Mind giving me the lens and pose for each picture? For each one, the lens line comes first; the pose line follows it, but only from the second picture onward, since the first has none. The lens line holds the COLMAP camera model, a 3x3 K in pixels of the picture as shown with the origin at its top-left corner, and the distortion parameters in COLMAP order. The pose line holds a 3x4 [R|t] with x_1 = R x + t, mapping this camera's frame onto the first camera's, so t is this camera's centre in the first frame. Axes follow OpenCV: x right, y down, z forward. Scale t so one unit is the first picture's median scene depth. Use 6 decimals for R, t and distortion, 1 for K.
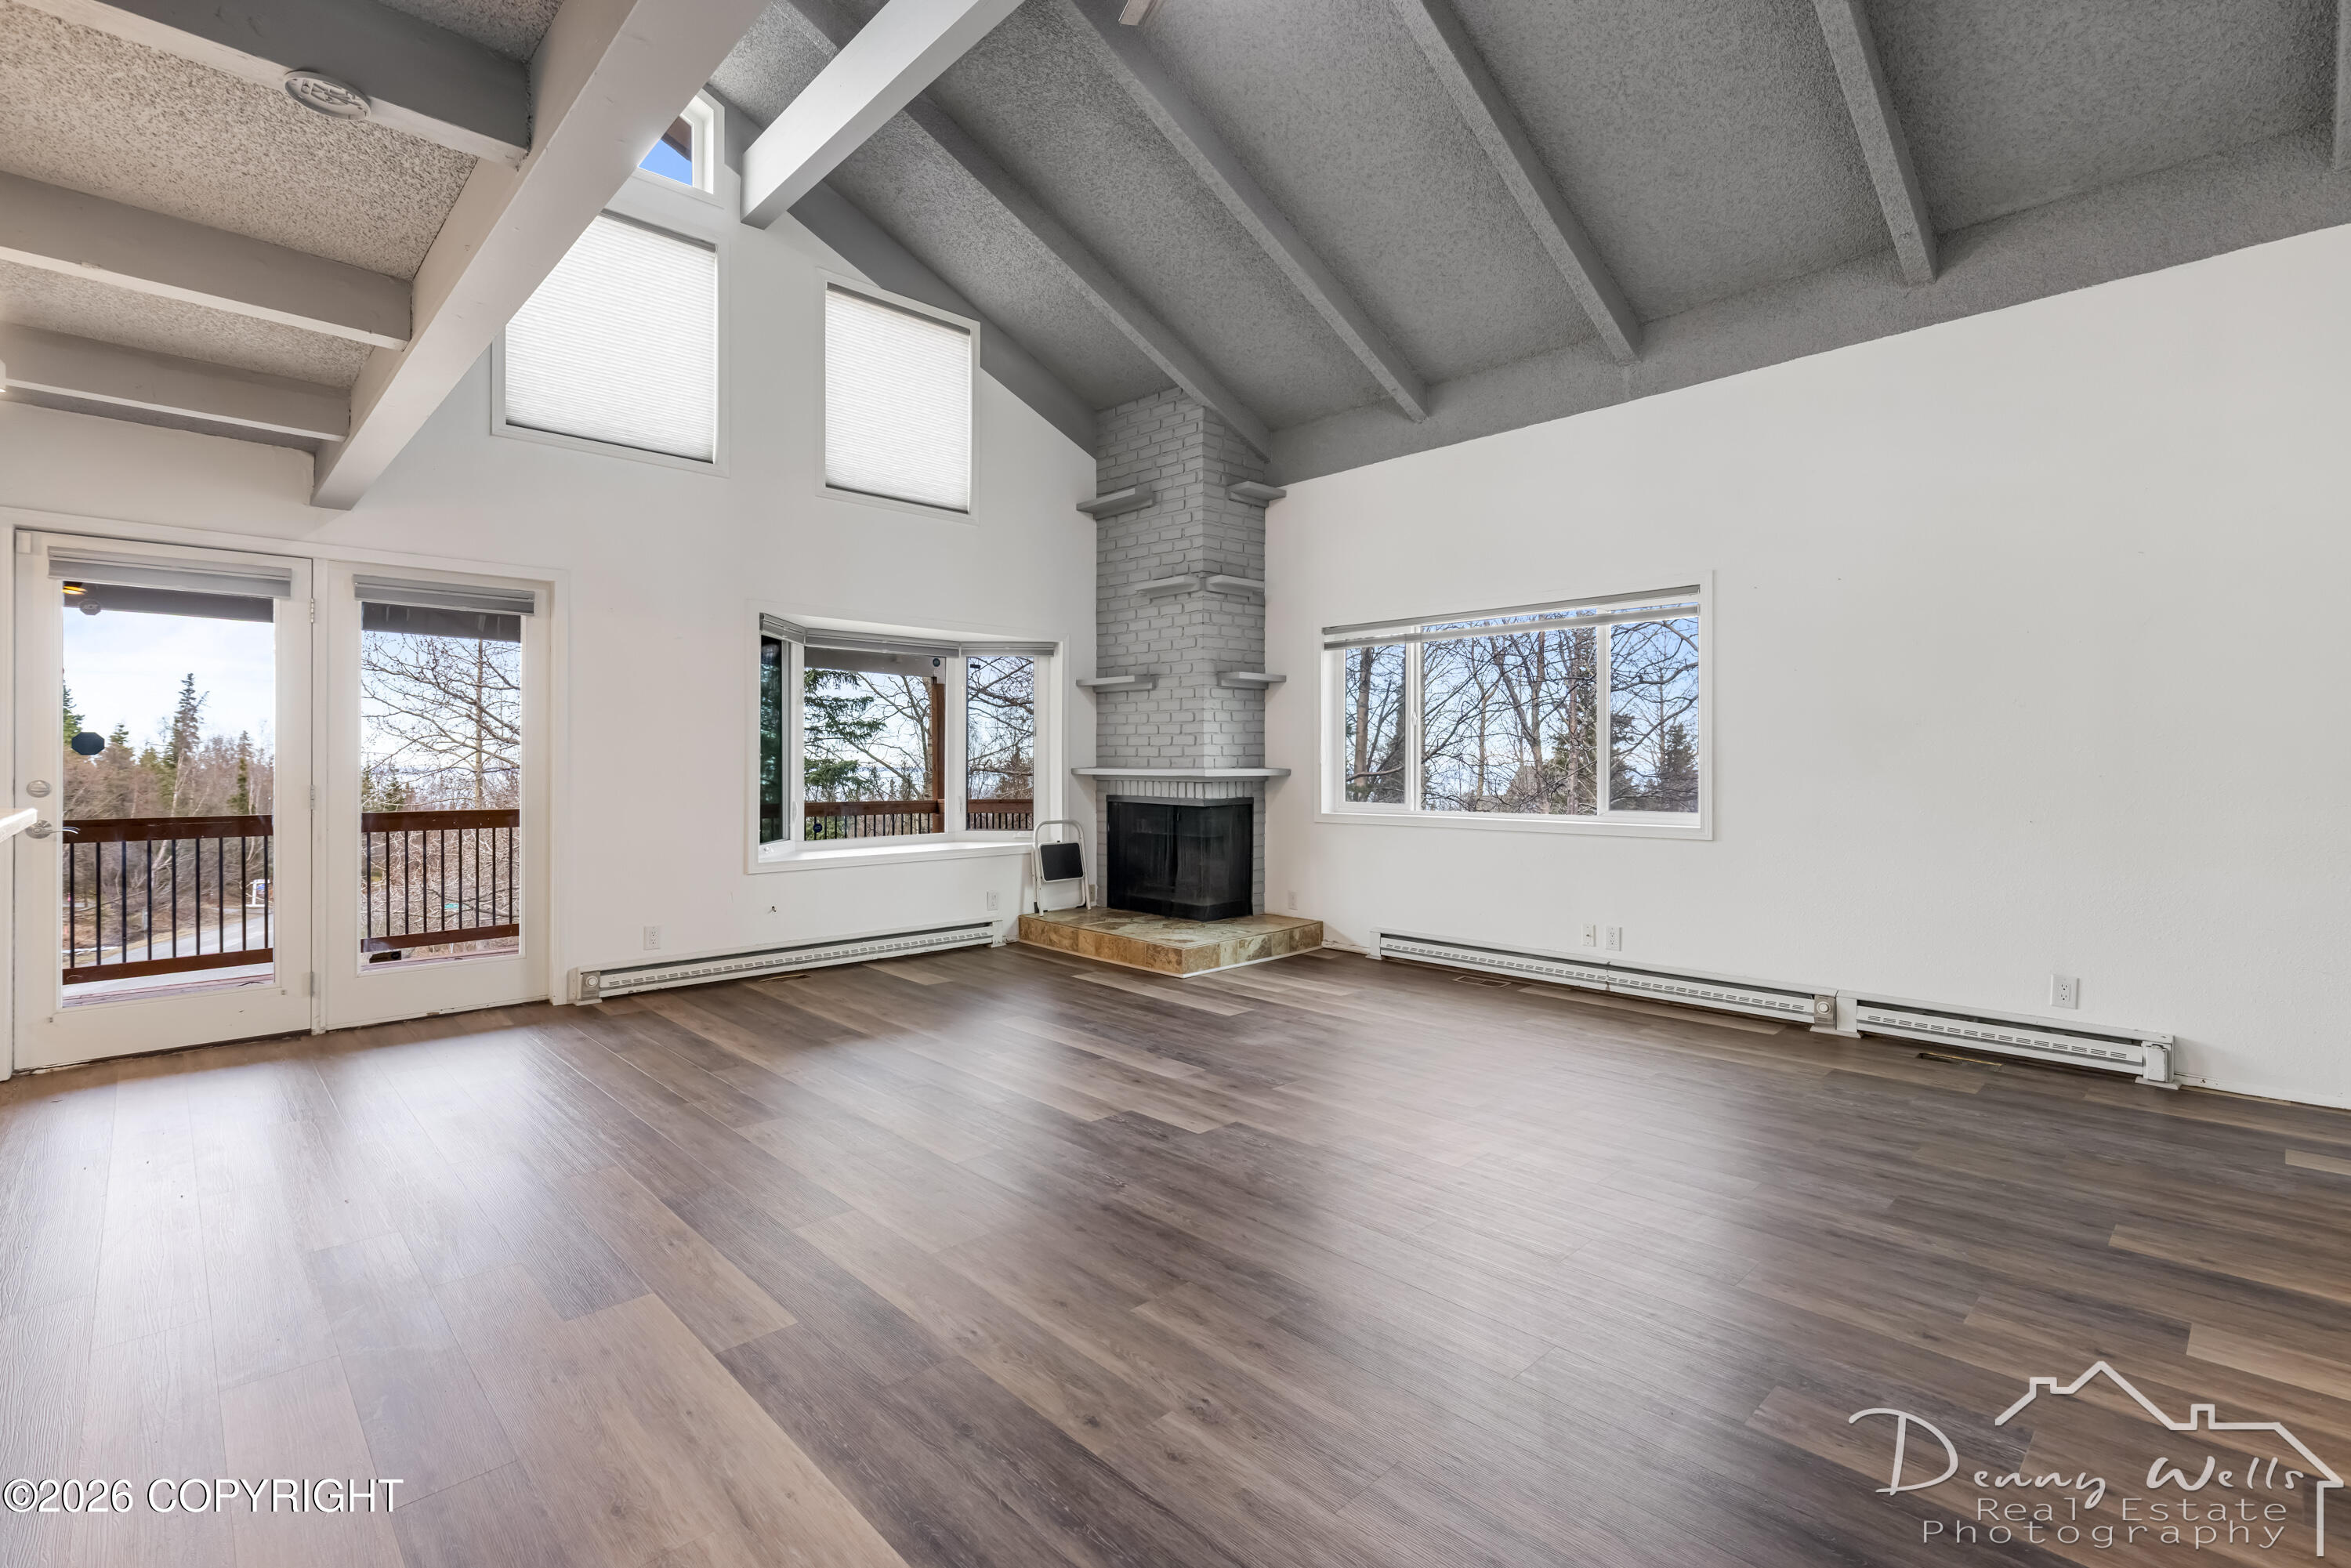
lens RADIAL K [[1043.3, 0, 1181.7], [0, 1043.3, 767.3], [0, 0, 1]] dist [0.003440, -0.001400]
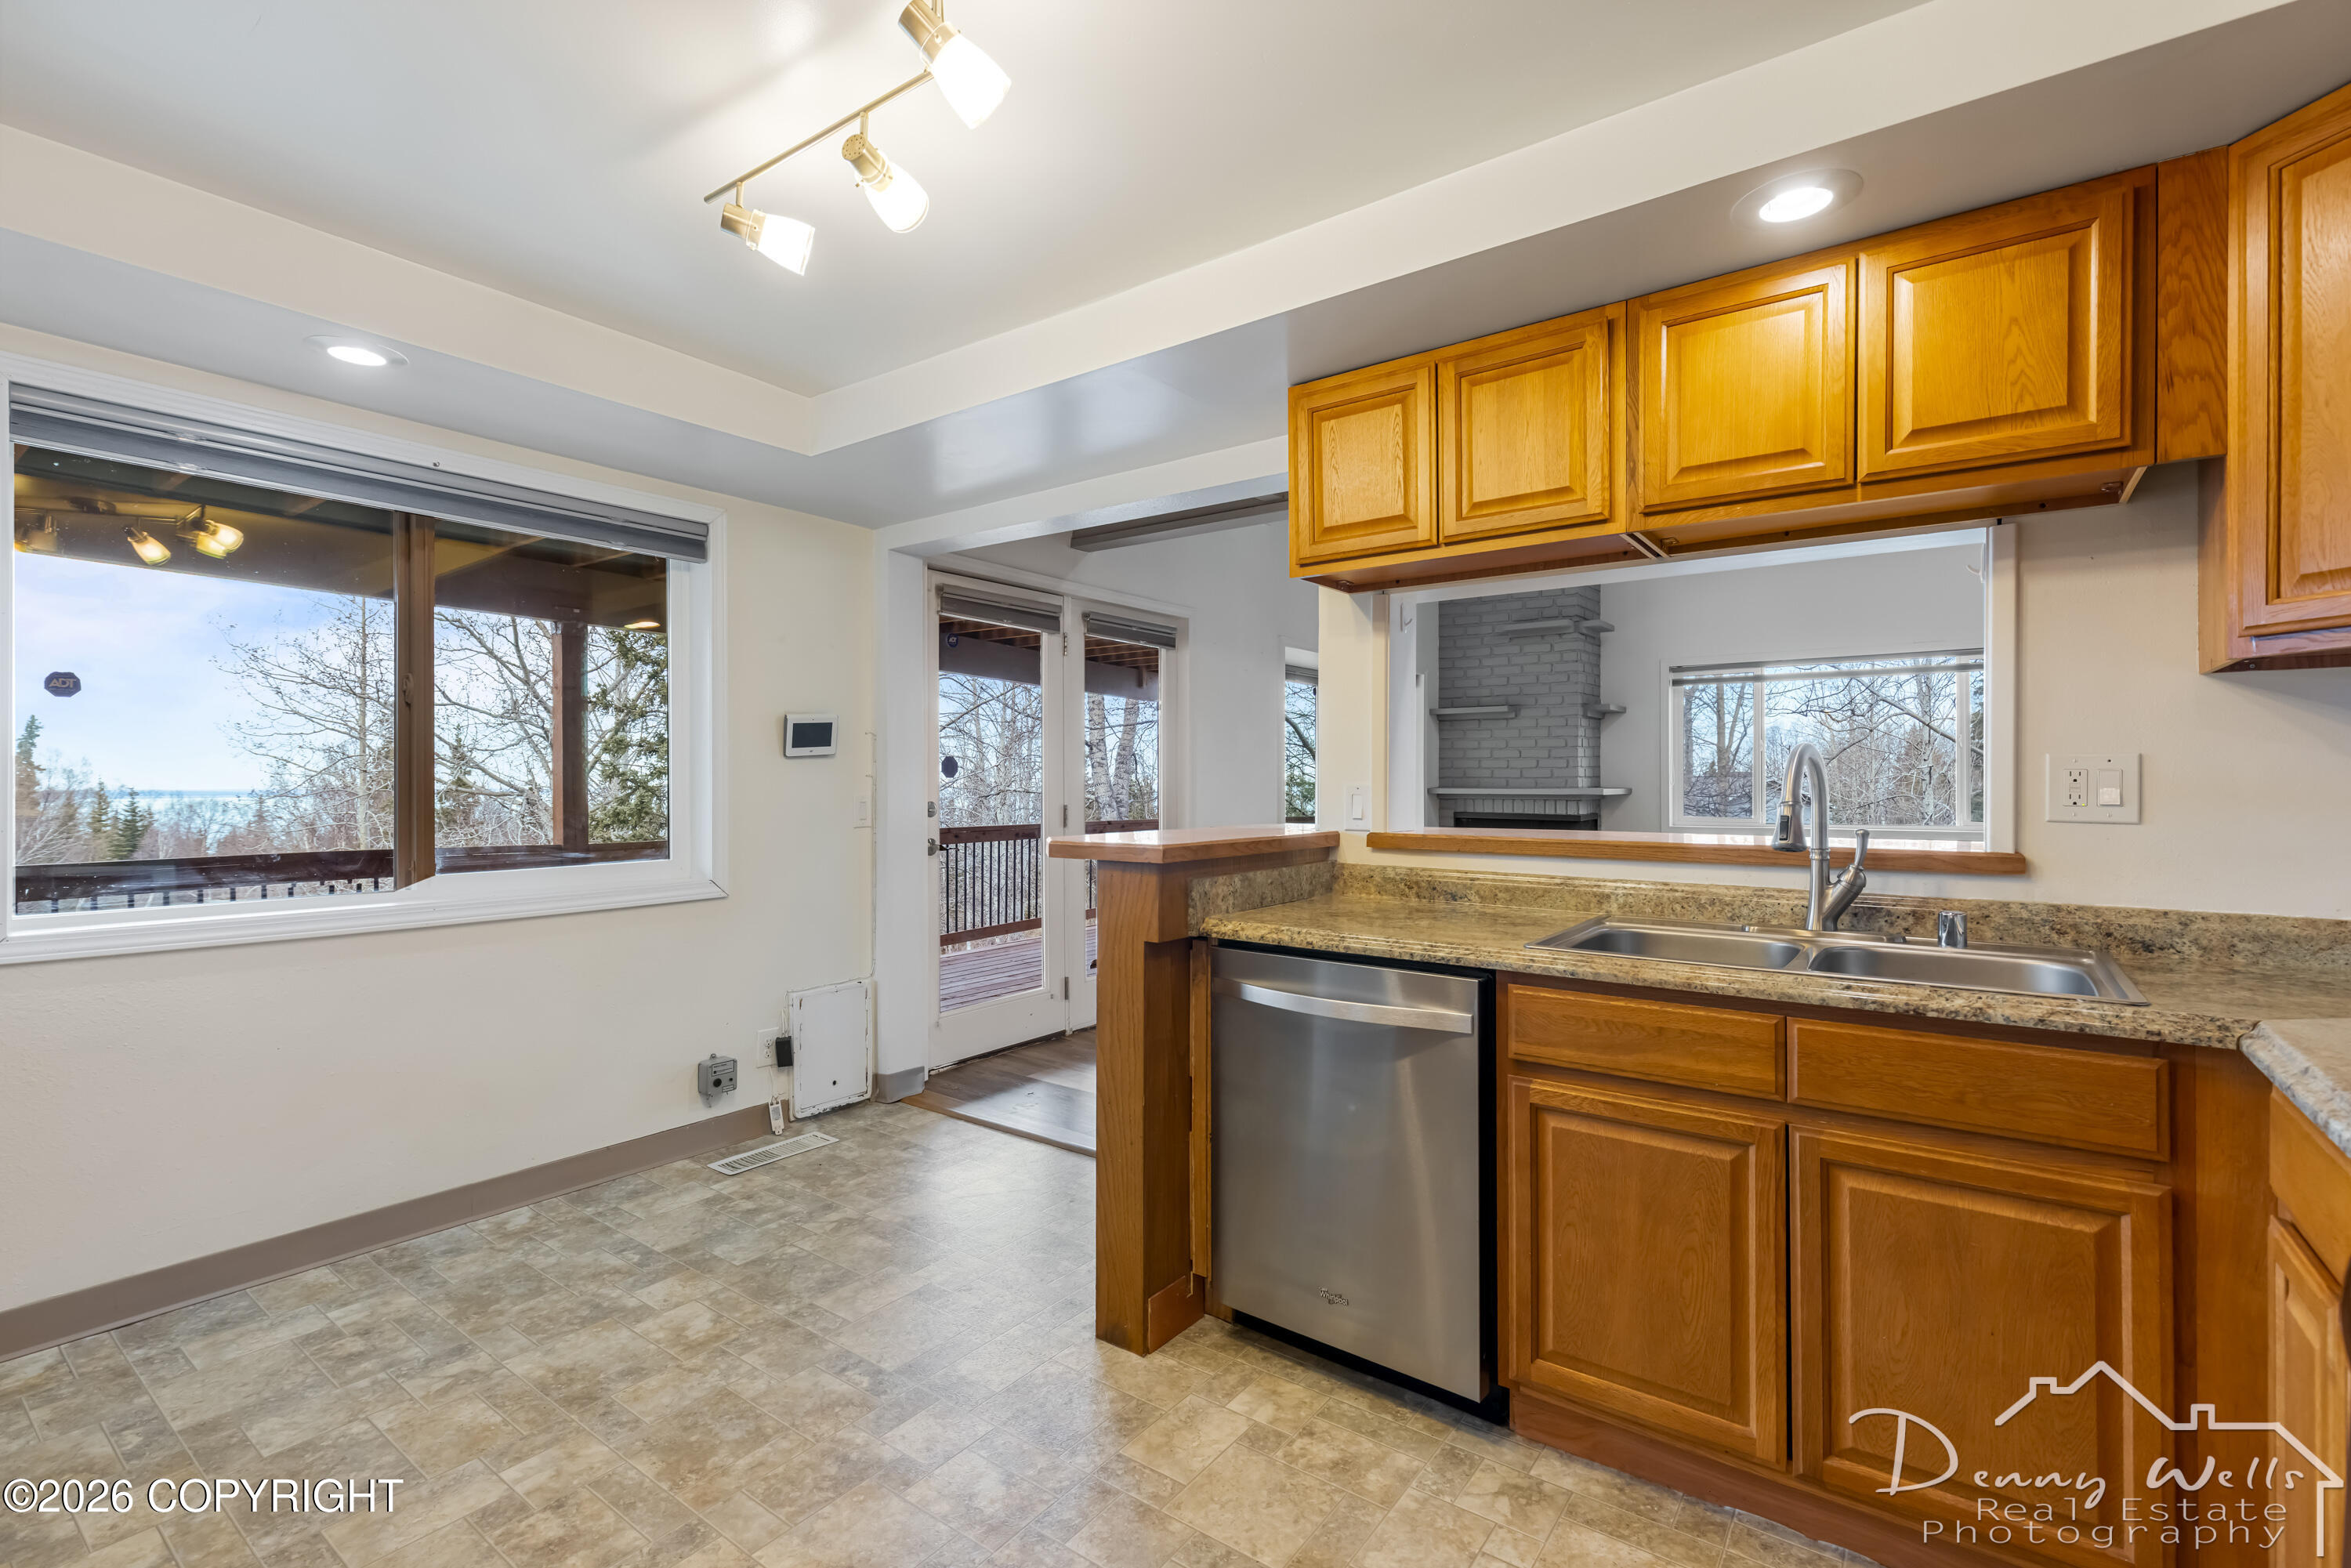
lens RADIAL K [[1043.3, 0, 1179.5], [0, 1043.3, 782.5], [0, 0, 1]] dist [0.003440, -0.001400]
pose [[0.987733, -0.000925, 0.156149, -0.609173], [0.001729, 0.999986, -0.005015, 0.000184], [-0.156142, 0.005223, 0.987721, -0.065249]]
